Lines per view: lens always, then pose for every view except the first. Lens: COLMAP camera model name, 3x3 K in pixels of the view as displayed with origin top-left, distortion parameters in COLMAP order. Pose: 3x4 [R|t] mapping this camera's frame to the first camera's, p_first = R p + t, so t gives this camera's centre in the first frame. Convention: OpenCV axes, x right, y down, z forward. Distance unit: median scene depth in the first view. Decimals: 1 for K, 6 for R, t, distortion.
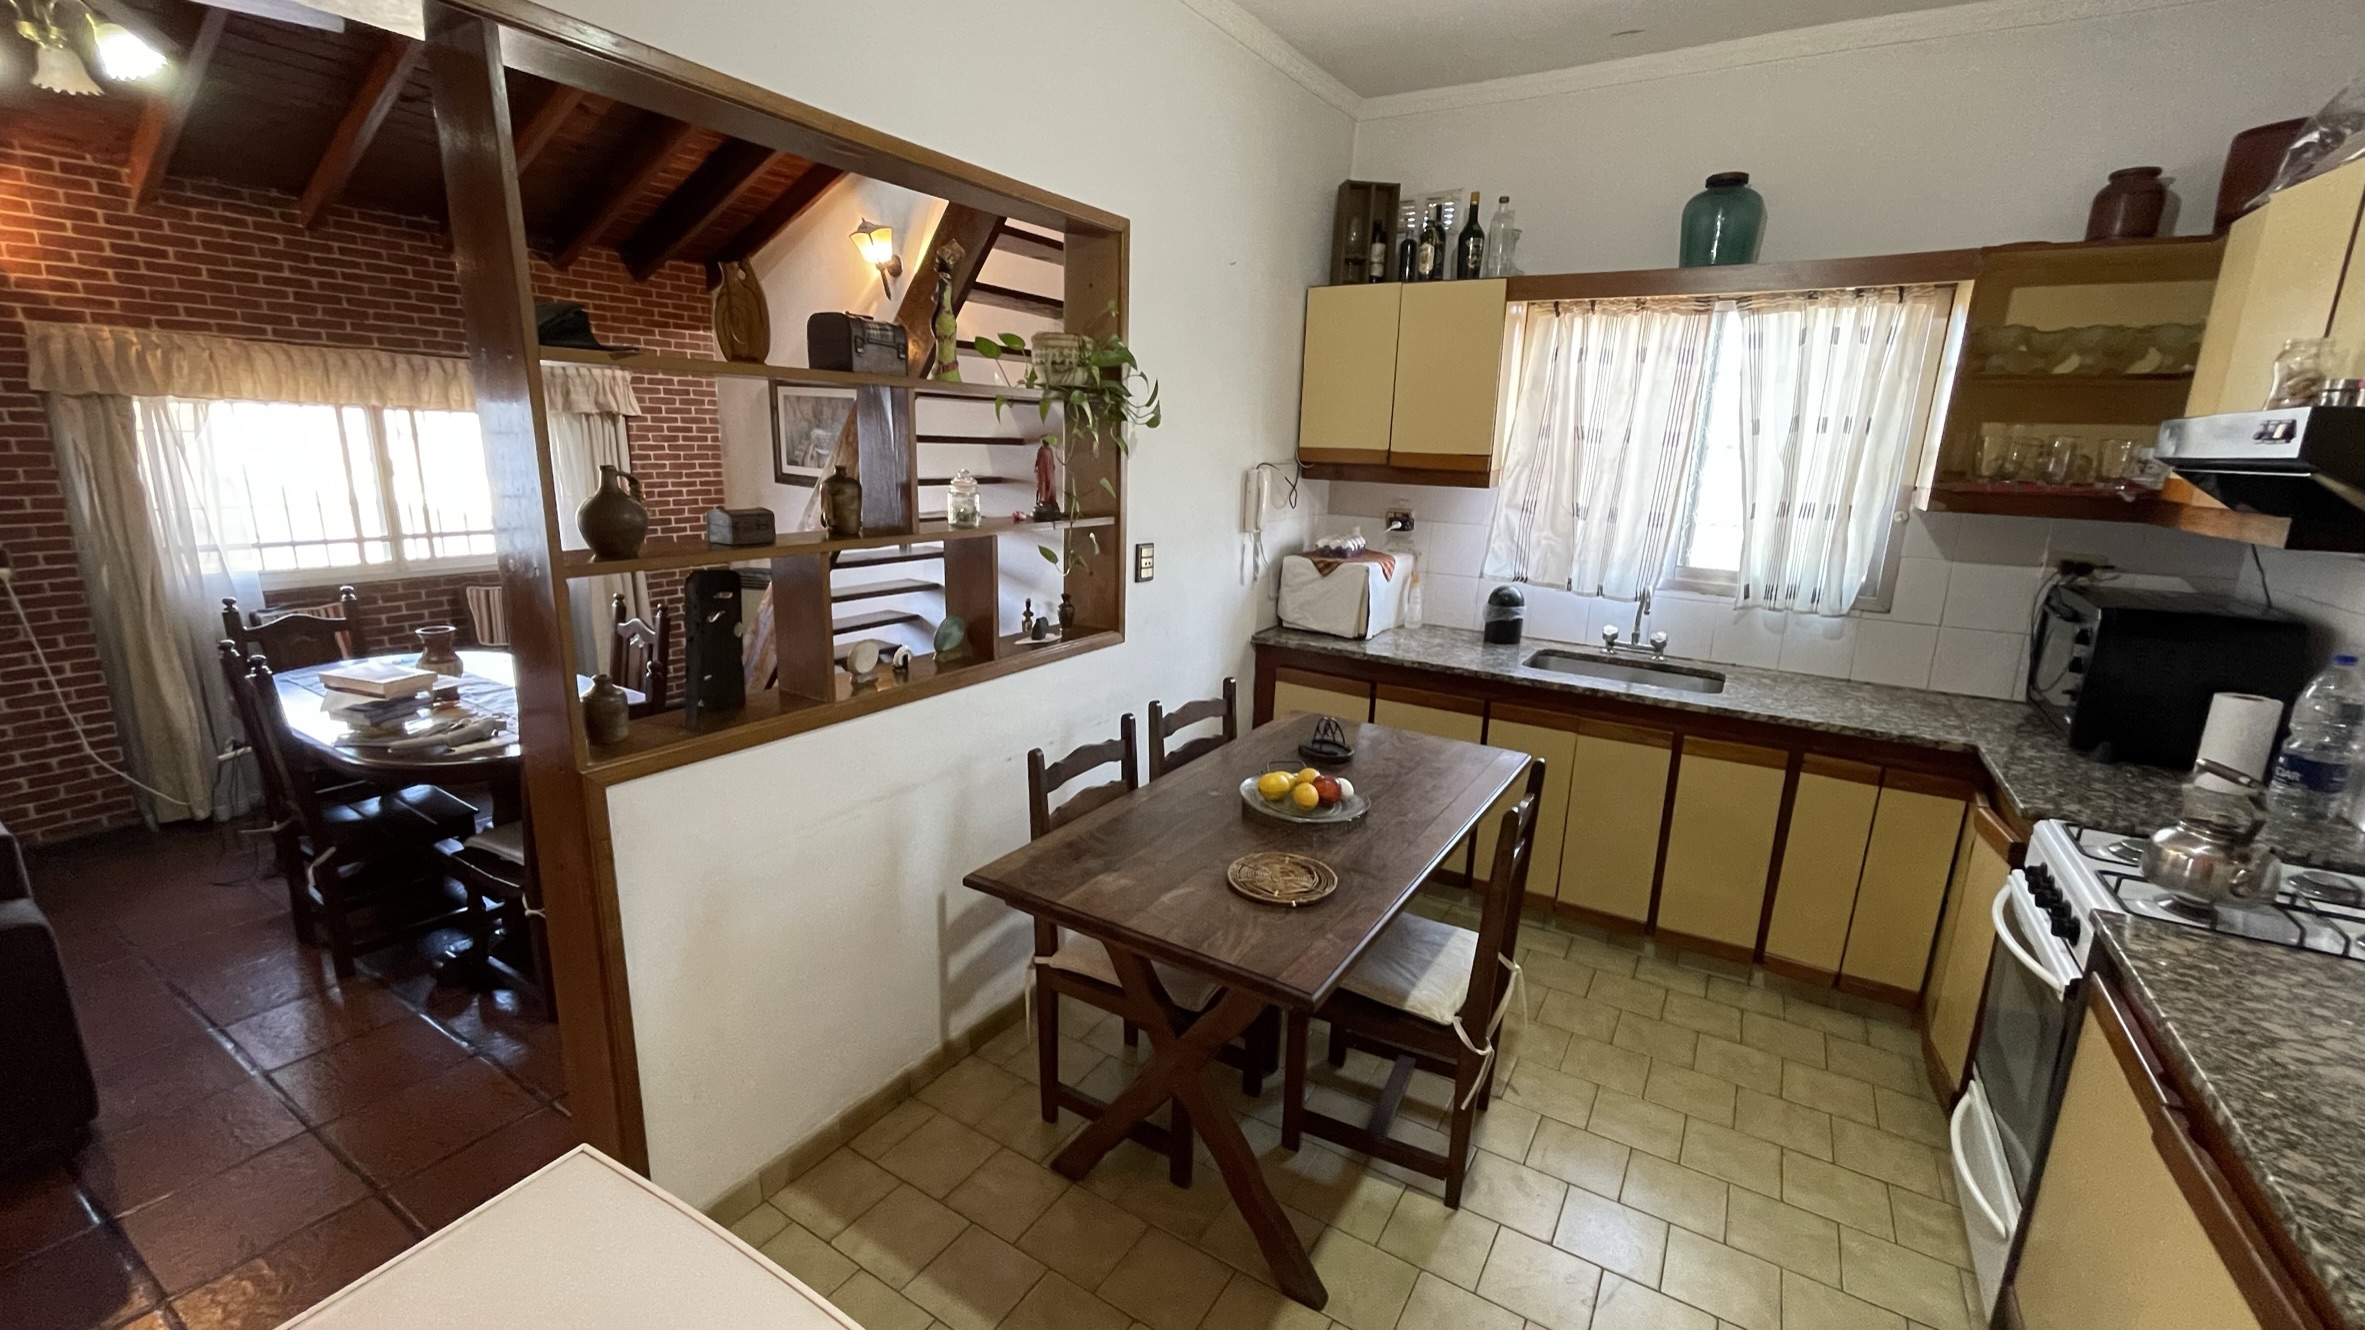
lens RADIAL K [[949.3, 0, 1168.9], [0, 949.3, 659.4], [0, 0, 1]] dist [-0.004799, -0.002056]
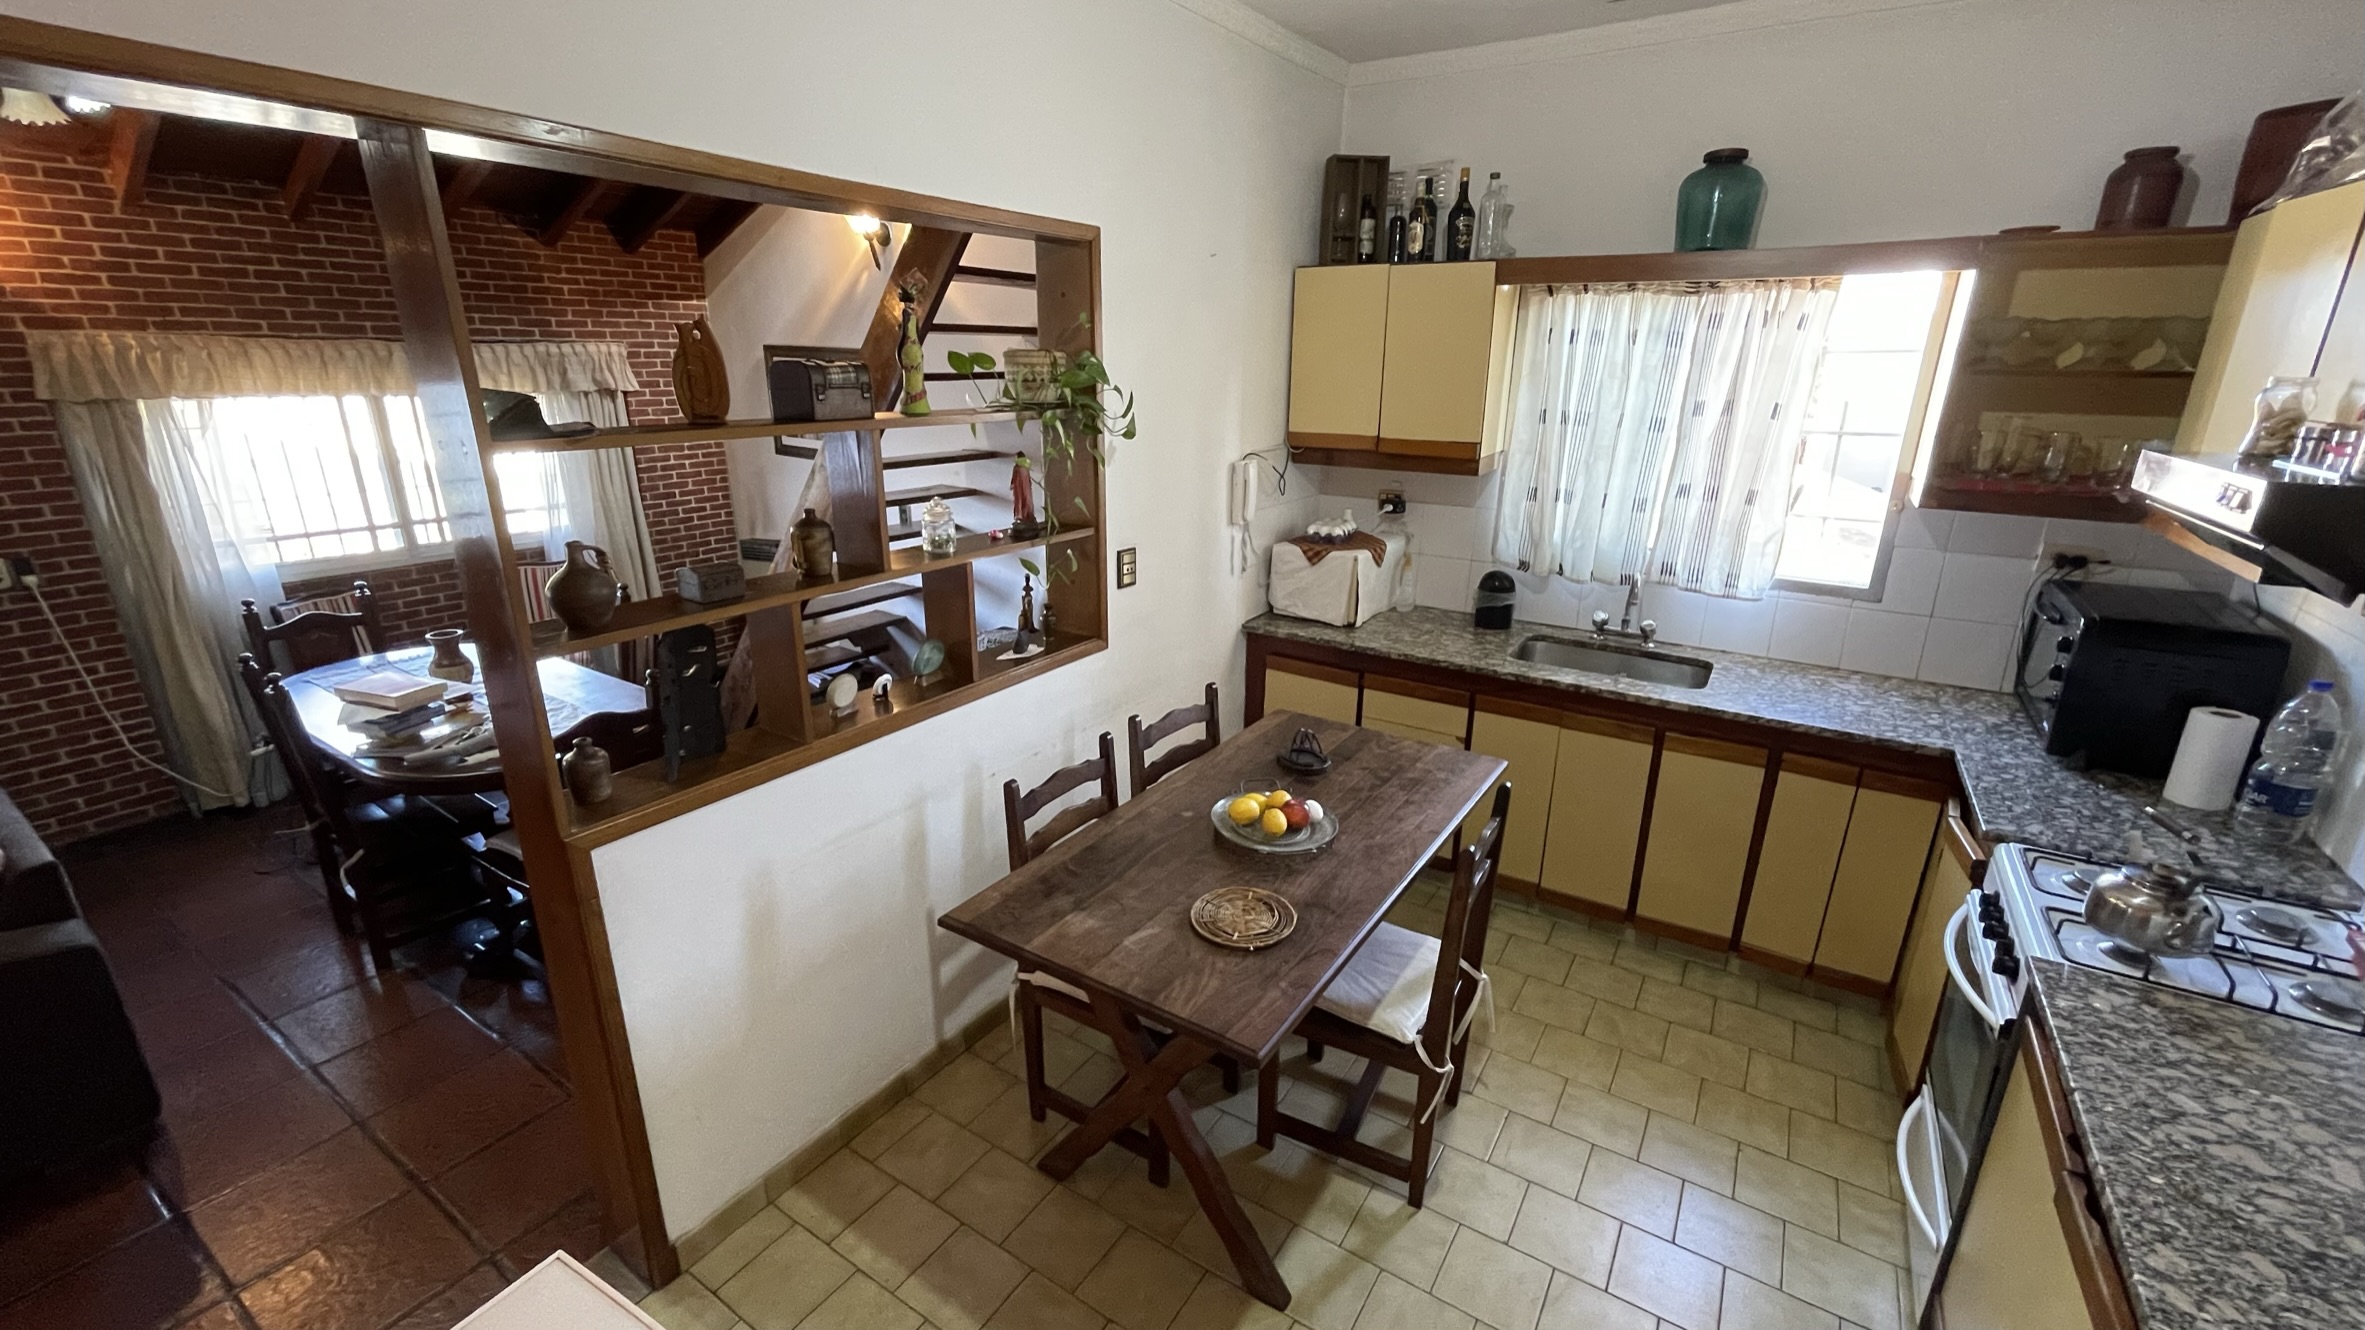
lens RADIAL K [[949.3, 0, 1169.2], [0, 949.3, 659.6], [0, 0, 1]] dist [-0.004799, -0.002056]
pose [[0.999602, -0.014734, -0.024077, 0.044452], [0.016526, 0.996970, 0.076008, -0.085650], [0.022884, -0.076375, 0.996816, -0.009686]]
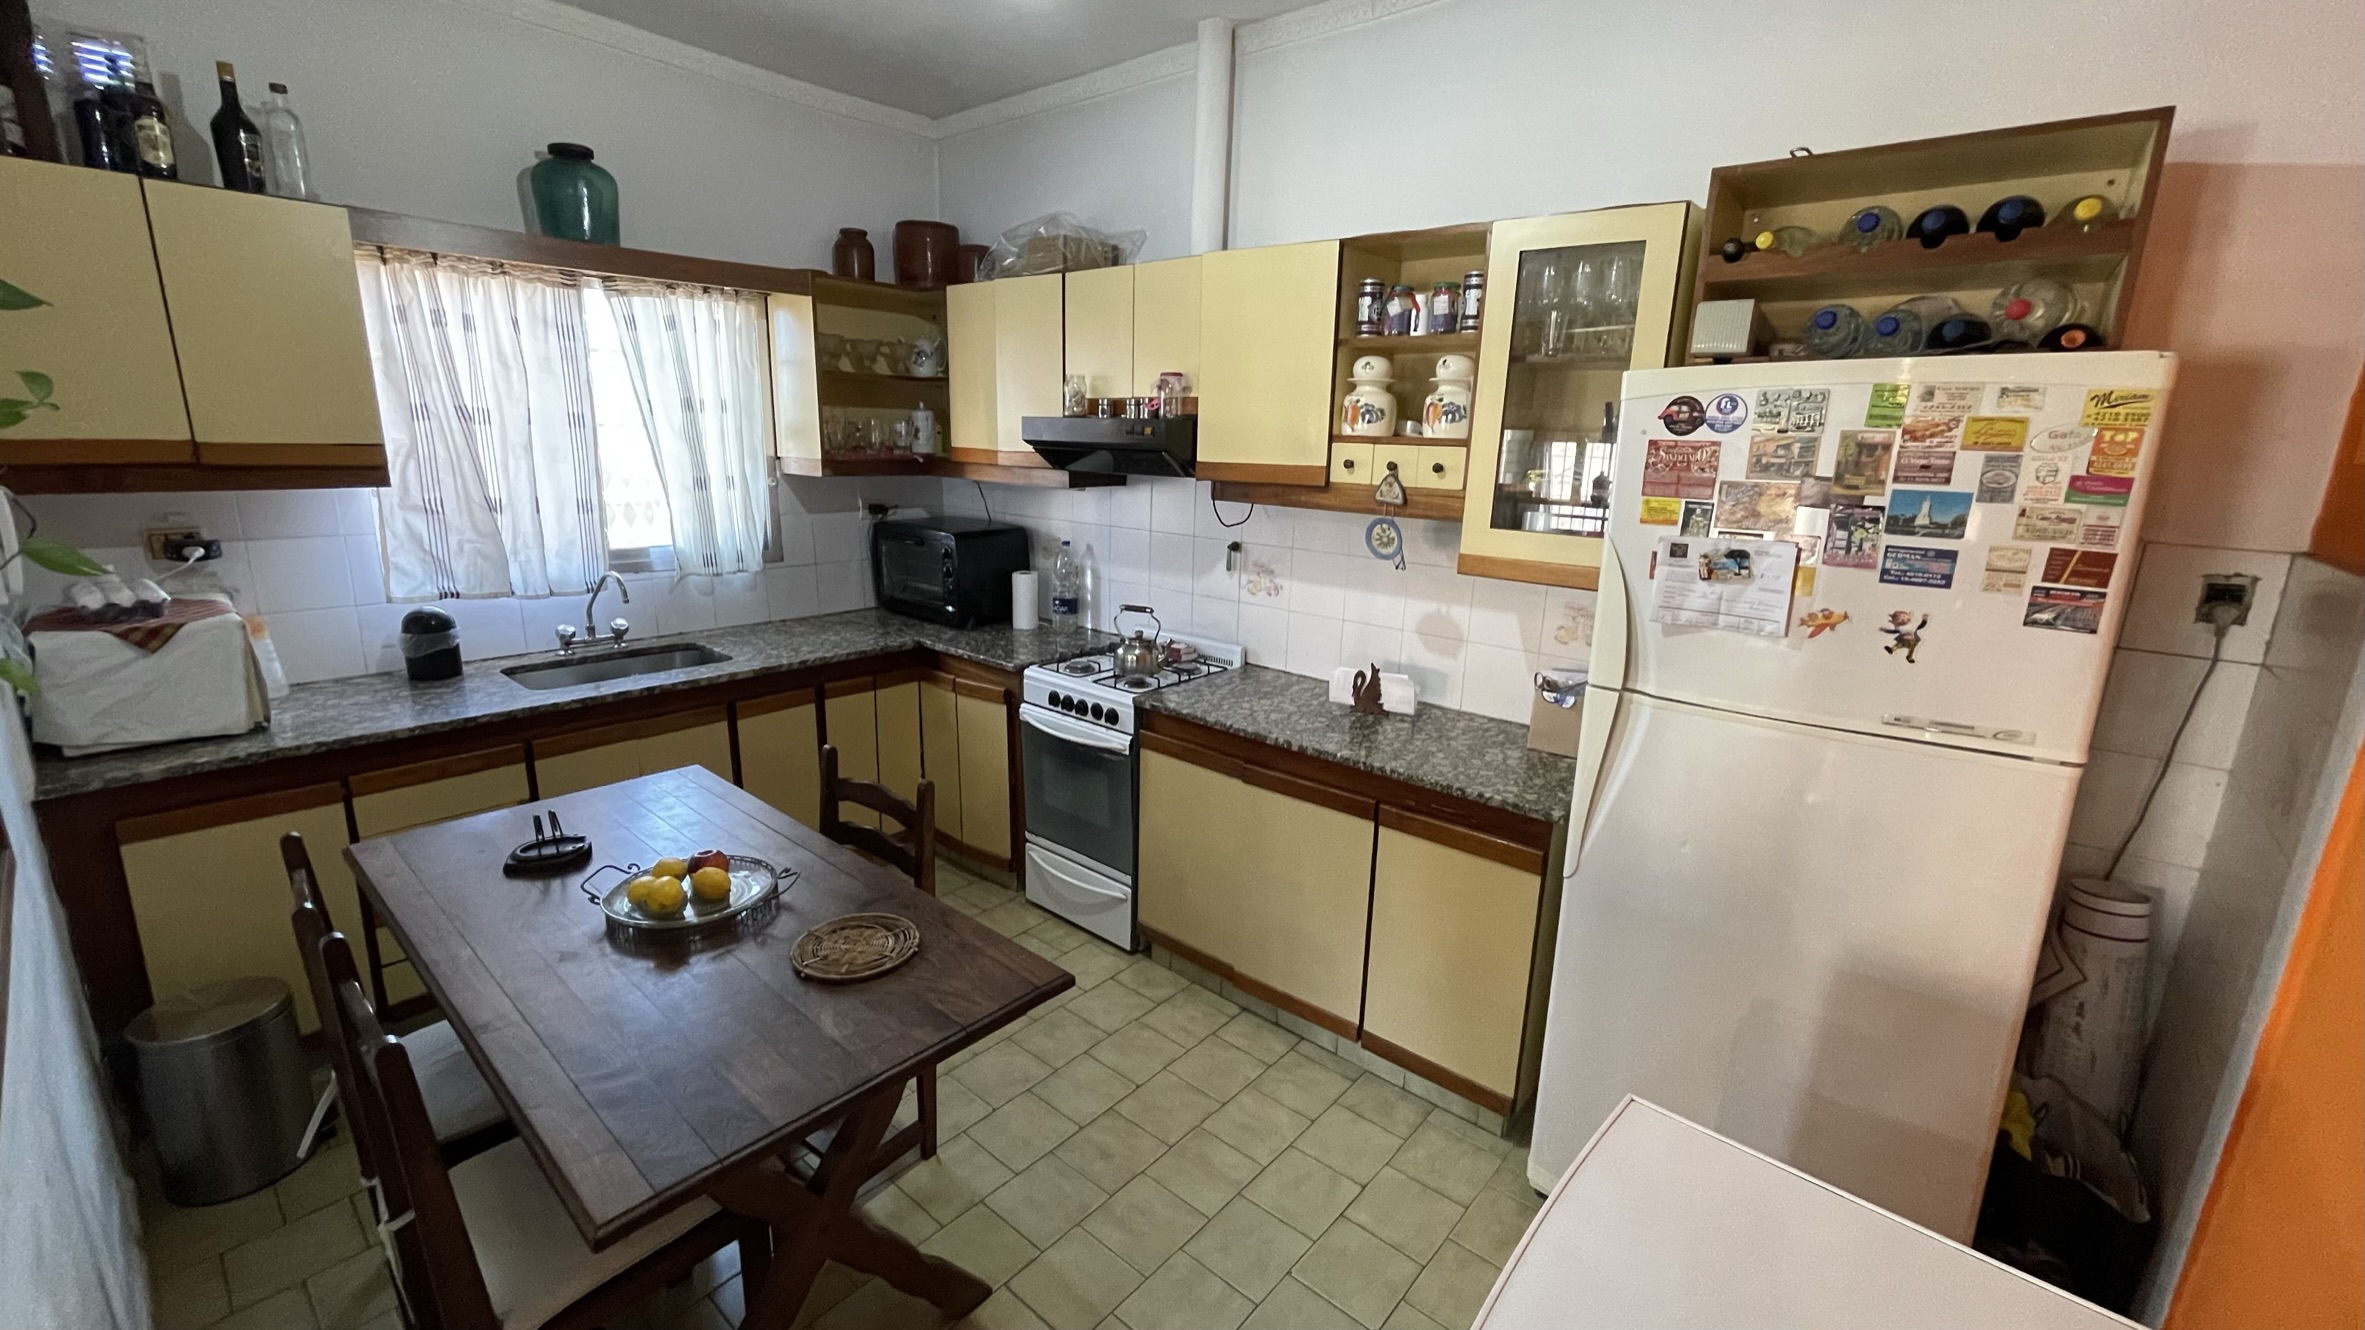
lens RADIAL K [[949.3, 0, 1168.0], [0, 949.3, 670.1], [0, 0, 1]] dist [-0.004799, -0.002056]
pose [[0.155685, -0.264352, 0.951777, -0.403677], [0.206555, 0.950937, 0.230332, -0.105188], [-0.965970, 0.160736, 0.202650, 0.322791]]
